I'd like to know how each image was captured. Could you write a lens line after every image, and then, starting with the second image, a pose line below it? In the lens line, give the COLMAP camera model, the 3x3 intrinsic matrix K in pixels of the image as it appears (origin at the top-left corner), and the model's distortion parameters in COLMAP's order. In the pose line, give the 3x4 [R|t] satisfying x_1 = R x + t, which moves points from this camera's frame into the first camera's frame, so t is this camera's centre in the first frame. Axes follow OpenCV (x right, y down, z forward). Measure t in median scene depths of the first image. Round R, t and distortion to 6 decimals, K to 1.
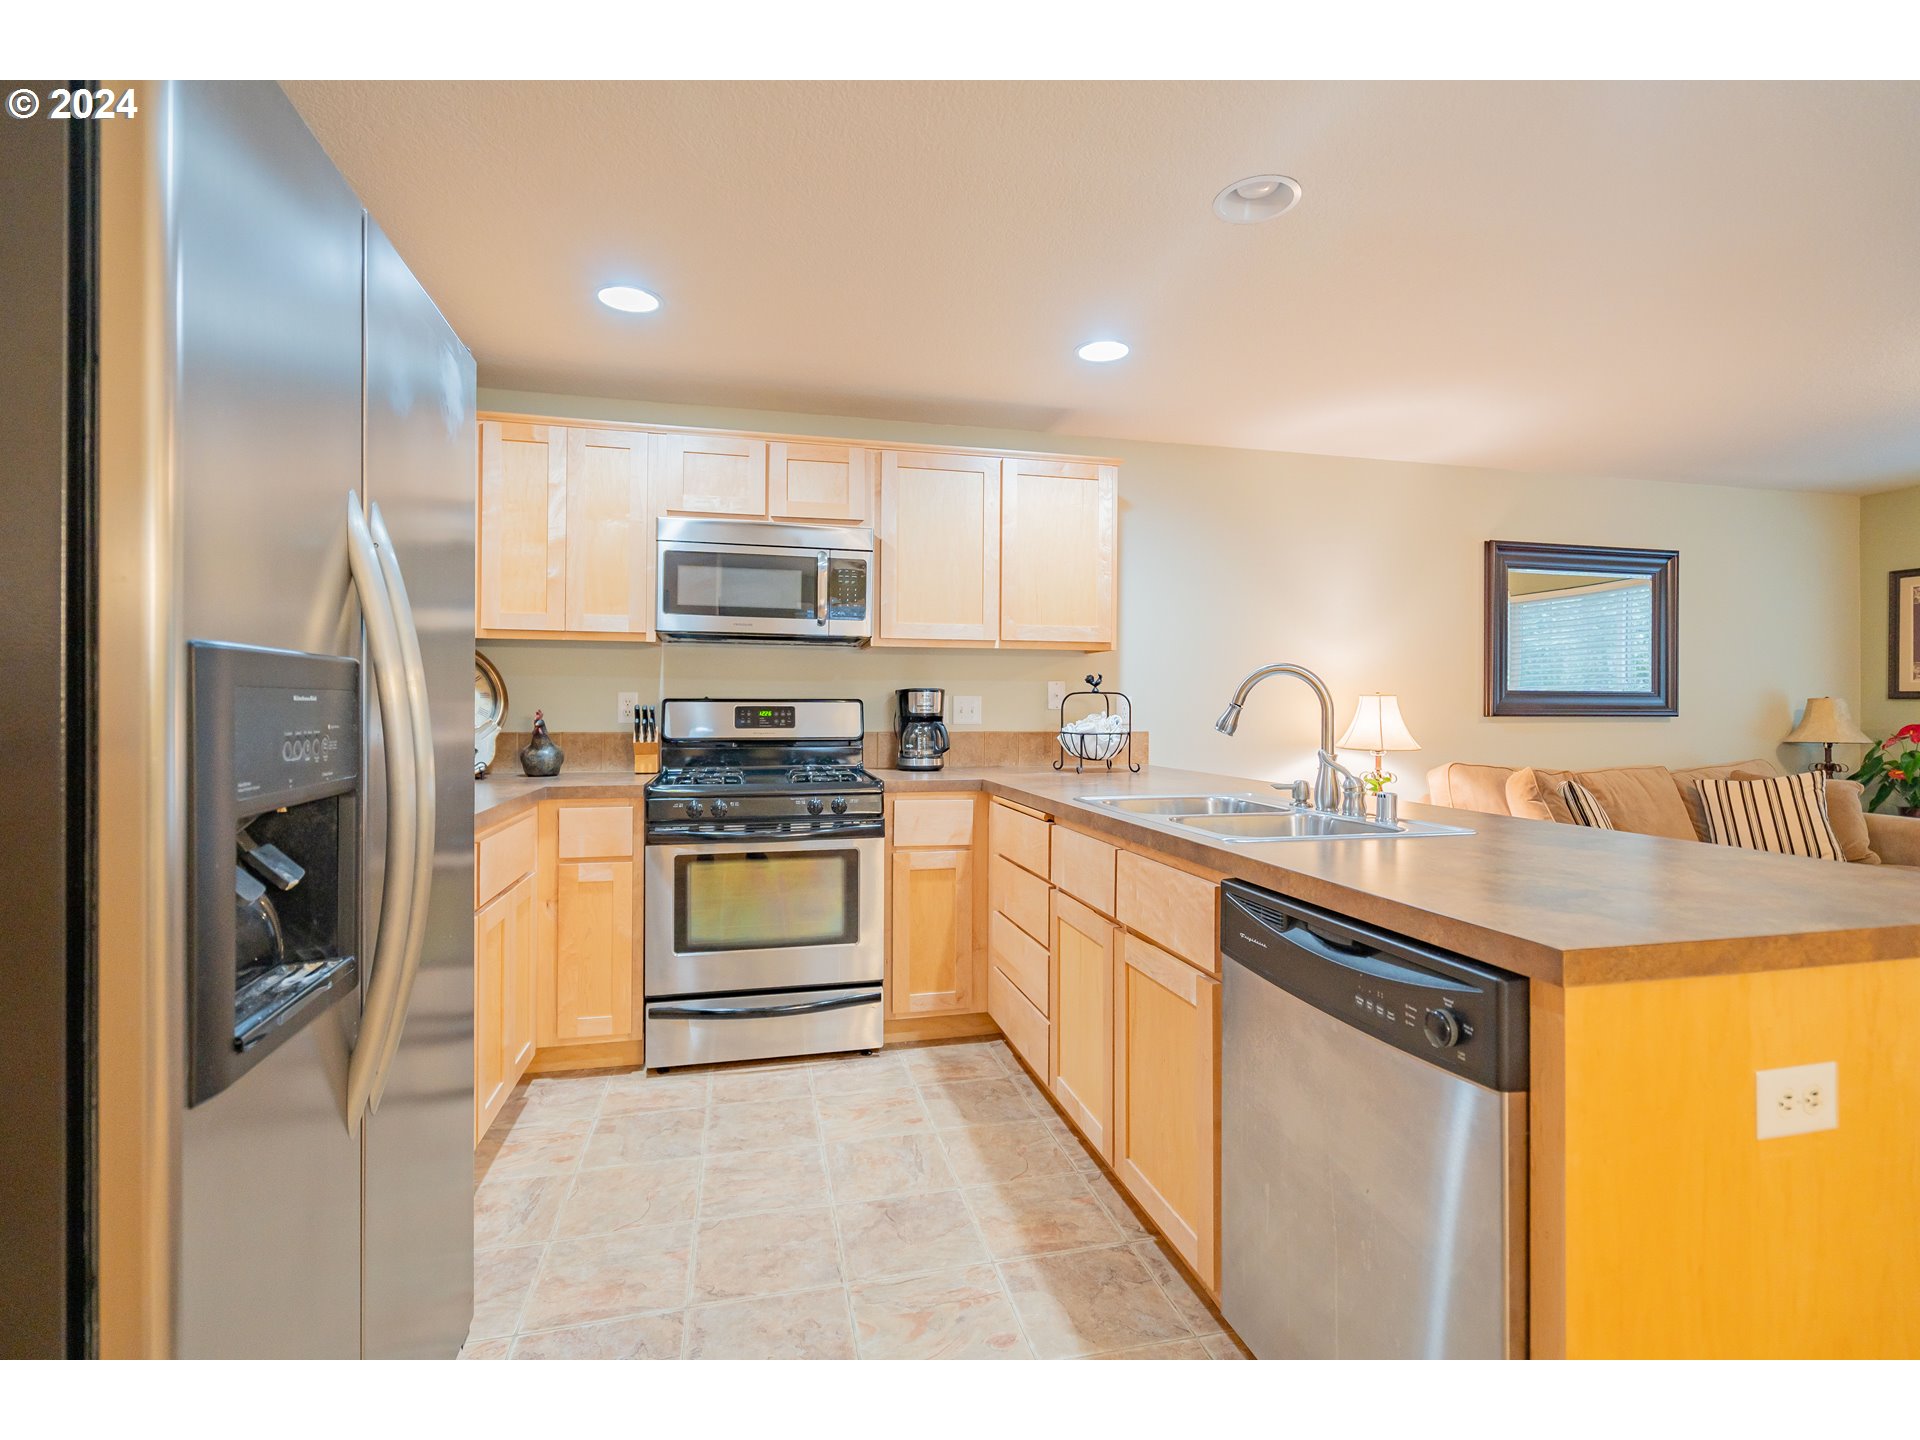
lens RADIAL K [[912.2, 0, 972.8], [0, 912.2, 695.5], [0, 0, 1]] dist [-0.002245, 0.000211]
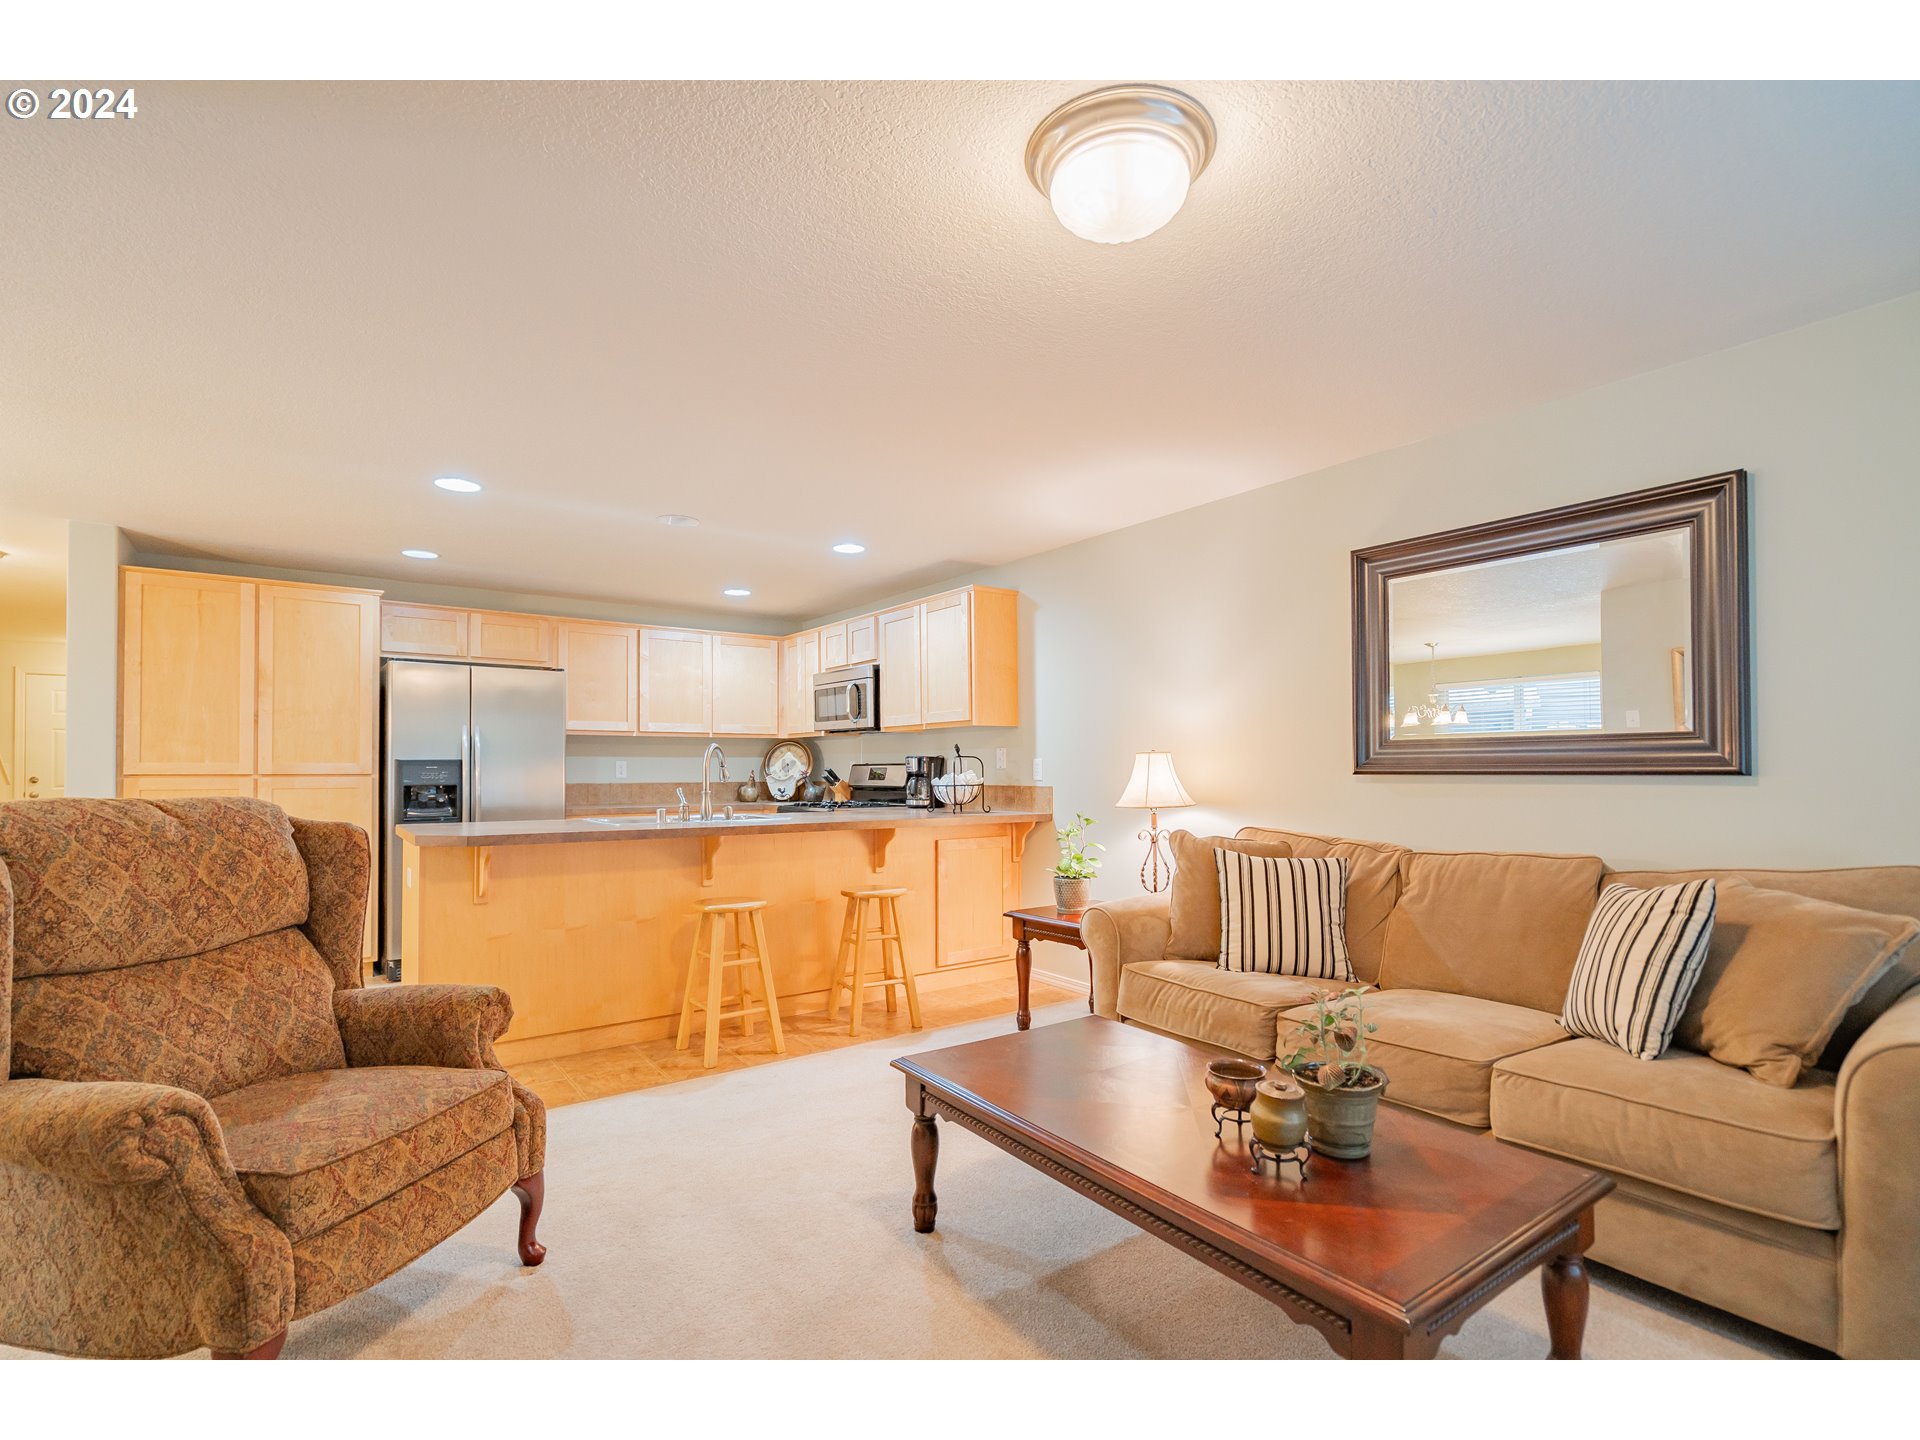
lens RADIAL K [[898.8, 0, 959.1], [0, 898.8, 759.3], [0, 0, 1]] dist [-0.002363, -0.000266]
pose [[0.374805, -0.015738, -0.926970, 1.535794], [0.015753, 0.999820, -0.010605, 0.017142], [0.926970, -0.010628, 0.374986, 0.523263]]
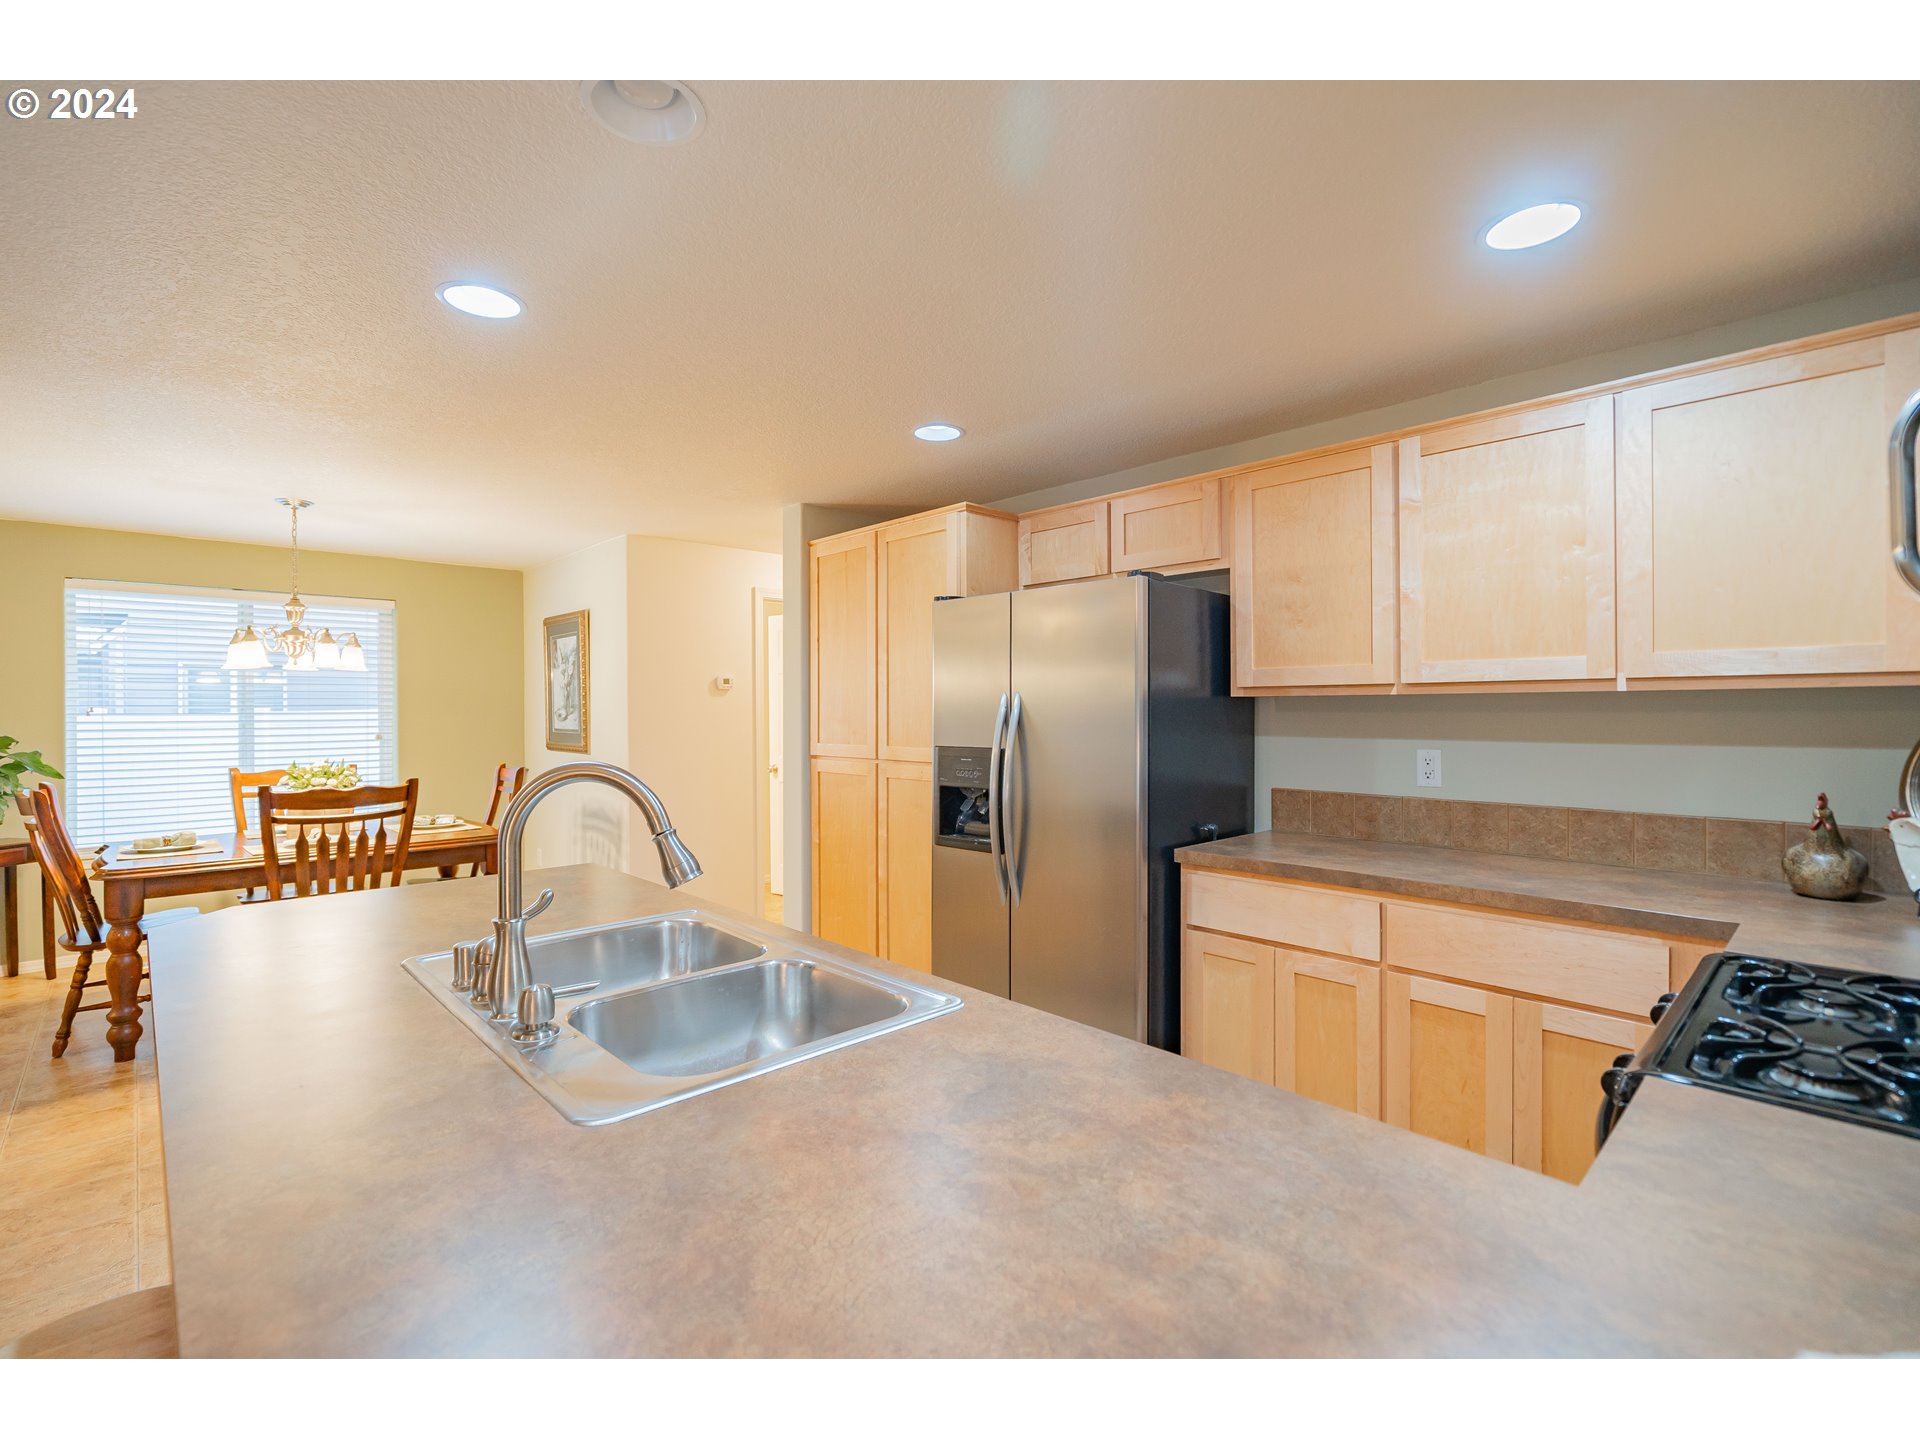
lens RADIAL K [[883.3, 0, 948.6], [0, 883.3, 724.7], [0, 0, 1]] dist [-0.000188, 0.000462]
pose [[-0.871800, 0.009191, -0.489776, 0.287100], [0.007920, 0.999958, 0.004667, -0.042490], [0.489798, 0.000189, -0.871836, 1.088418]]
